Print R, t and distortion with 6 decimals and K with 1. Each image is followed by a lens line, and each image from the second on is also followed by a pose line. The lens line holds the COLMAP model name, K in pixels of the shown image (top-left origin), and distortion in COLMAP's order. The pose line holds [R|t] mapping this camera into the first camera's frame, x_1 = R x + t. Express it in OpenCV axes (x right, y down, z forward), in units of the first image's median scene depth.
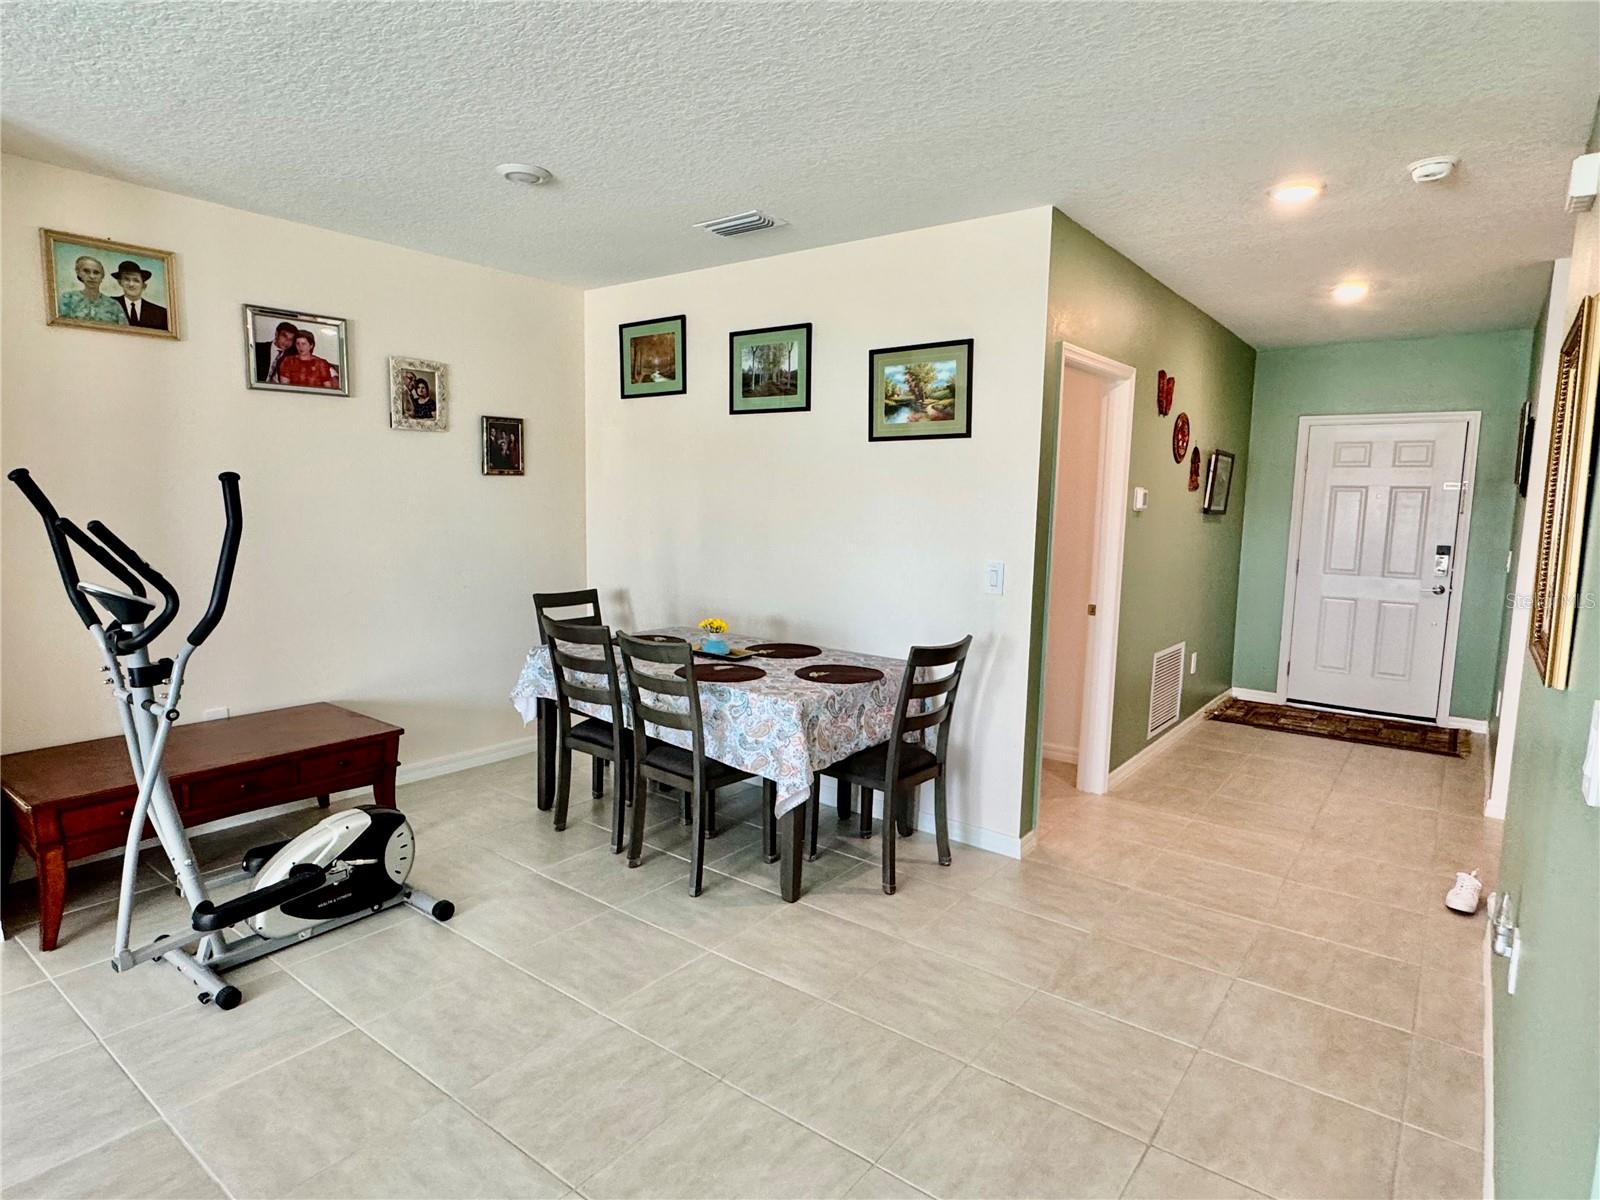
lens RADIAL K [[894.4, 0, 800.0], [0, 894.4, 600.0], [0, 0, 1]] dist [-0.001276, 0.000979]
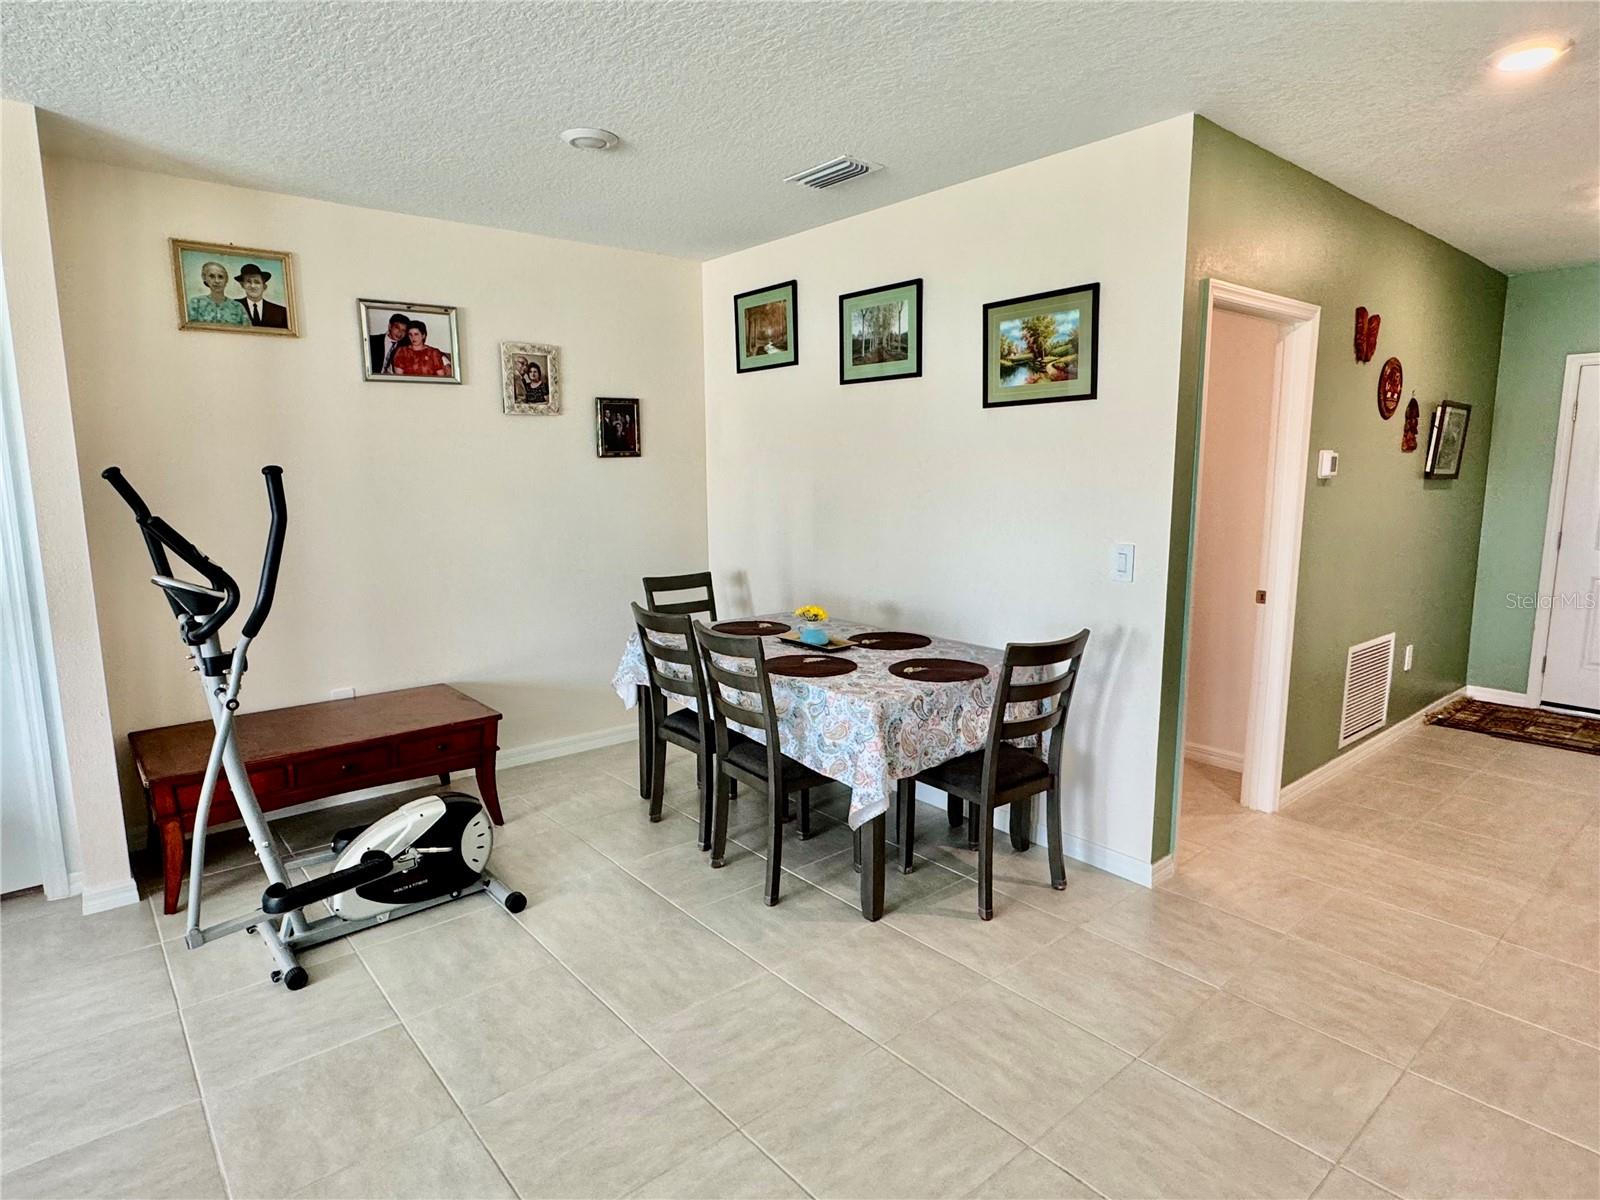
lens RADIAL K [[894.4, 0, 800.0], [0, 894.4, 600.0], [0, 0, 1]] dist [-0.001276, 0.000979]
pose [[0.976320, 0.006266, -0.216241, 0.101071], [0.000326, 0.999537, 0.030434, -0.014608], [0.216331, -0.029784, 0.975866, 0.093537]]
